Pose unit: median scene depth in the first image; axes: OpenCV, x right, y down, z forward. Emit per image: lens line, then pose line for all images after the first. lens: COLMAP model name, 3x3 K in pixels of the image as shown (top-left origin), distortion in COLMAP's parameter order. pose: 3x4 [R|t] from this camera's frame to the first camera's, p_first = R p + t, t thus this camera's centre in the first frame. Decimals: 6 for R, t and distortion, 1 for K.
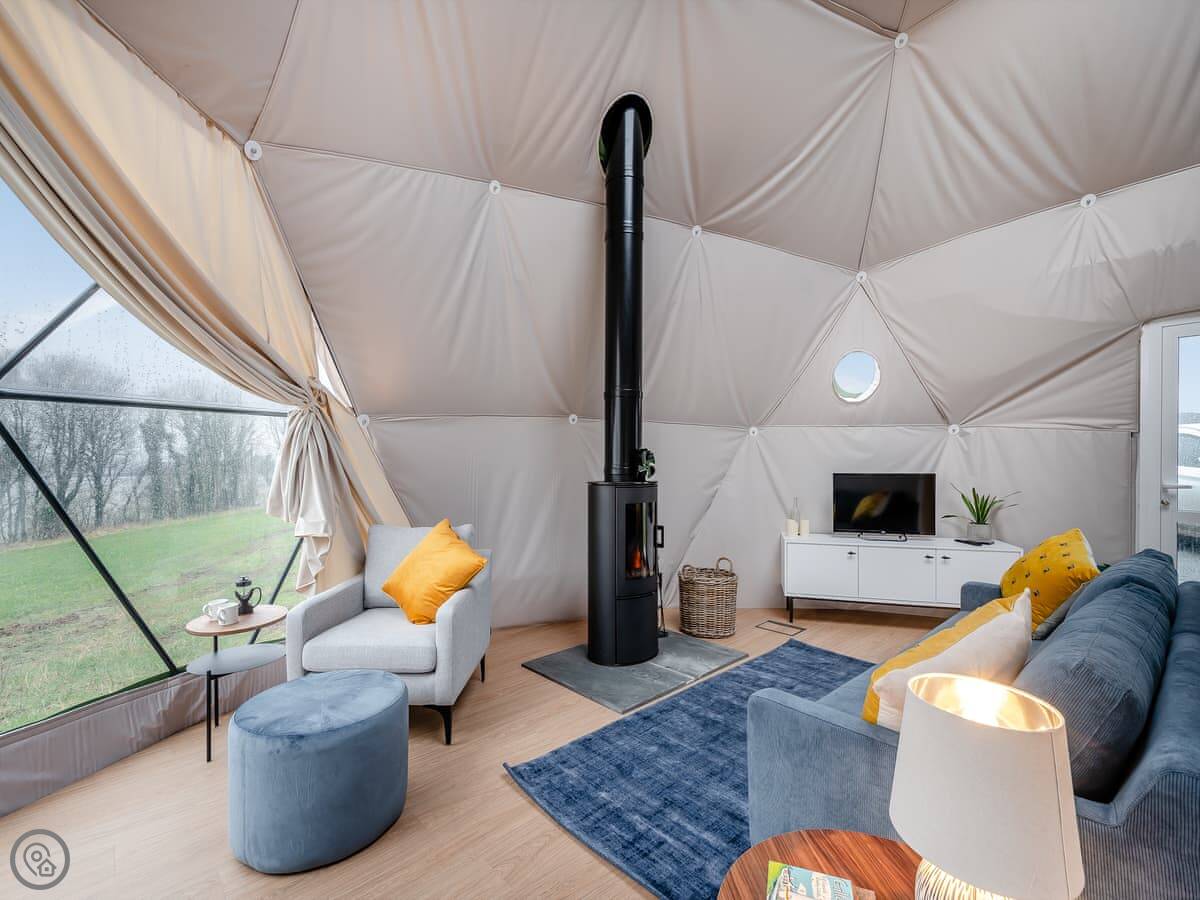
lens RADIAL K [[543.3, 0, 615.7], [0, 543.3, 459.9], [0, 0, 1]] dist [0.003536, -0.000509]
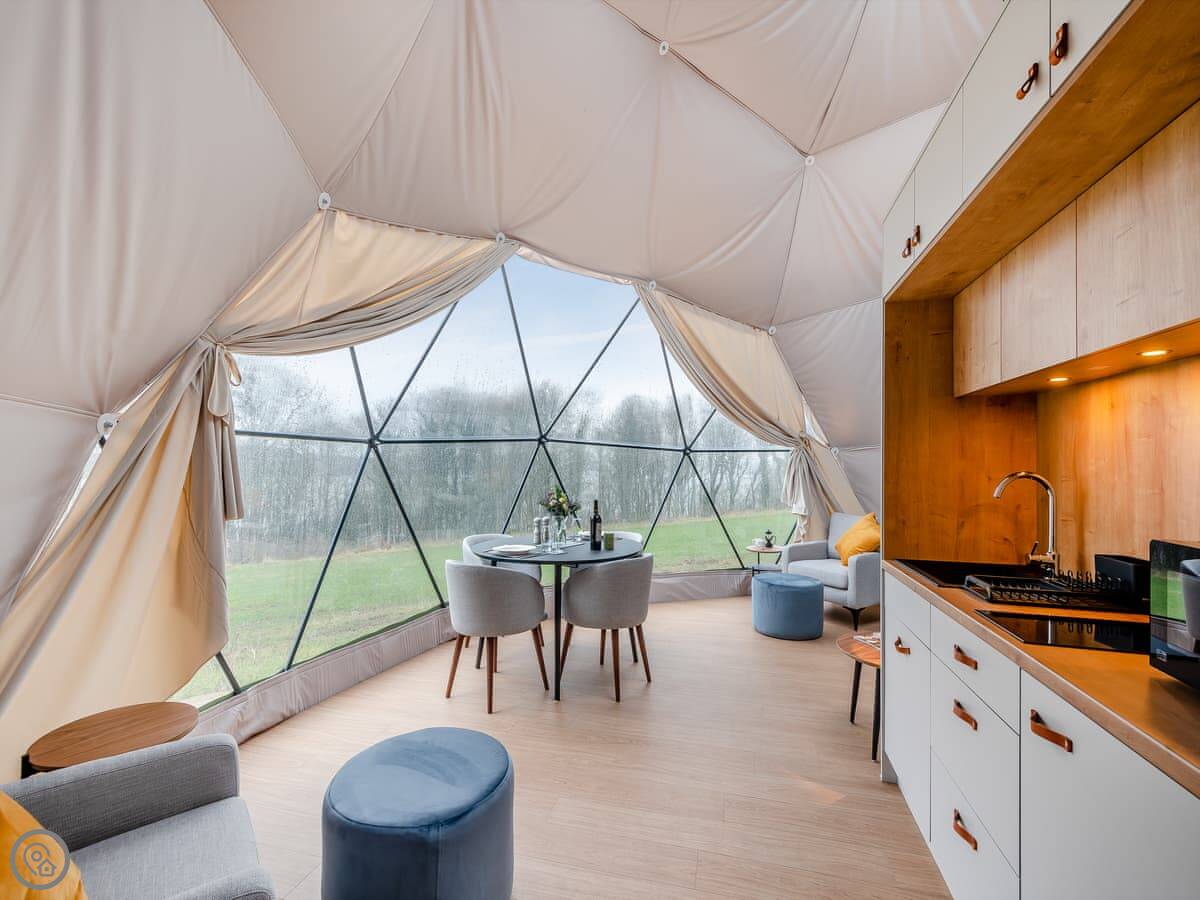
lens RADIAL K [[527.7, 0, 603.2], [0, 527.7, 469.1], [0, 0, 1]] dist [0.011491, -0.005827]
pose [[0.542303, 0.011555, -0.840103, 0.632012], [-0.002309, 0.999922, 0.012262, -0.041168], [0.840180, -0.004710, 0.542288, -0.598661]]
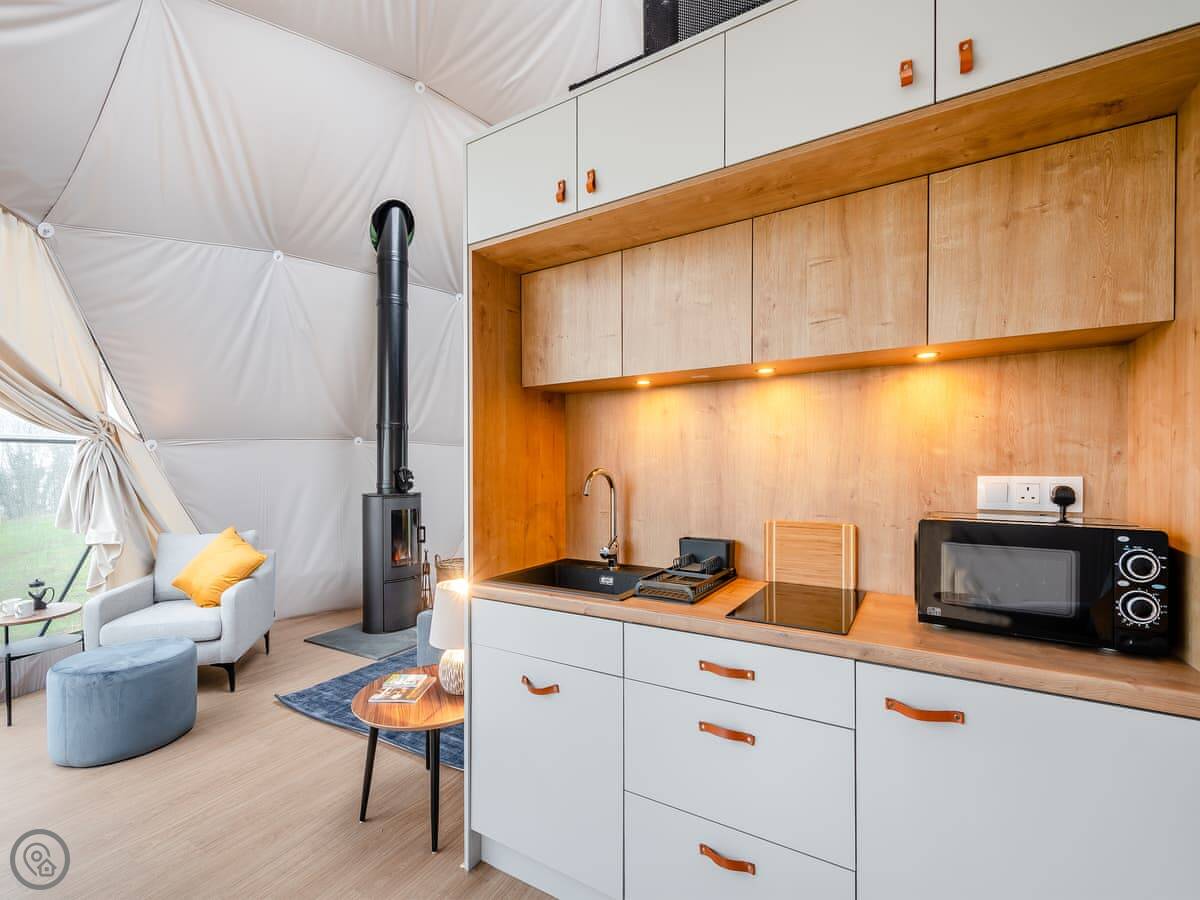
lens RADIAL K [[527.7, 0, 603.2], [0, 527.7, 469.1], [0, 0, 1]] dist [0.011491, -0.005827]
pose [[0.958795, -0.002594, 0.284086, 0.172976], [0.000271, 0.999966, 0.008217, -0.035623], [-0.284097, -0.007802, 0.958764, -0.444359]]
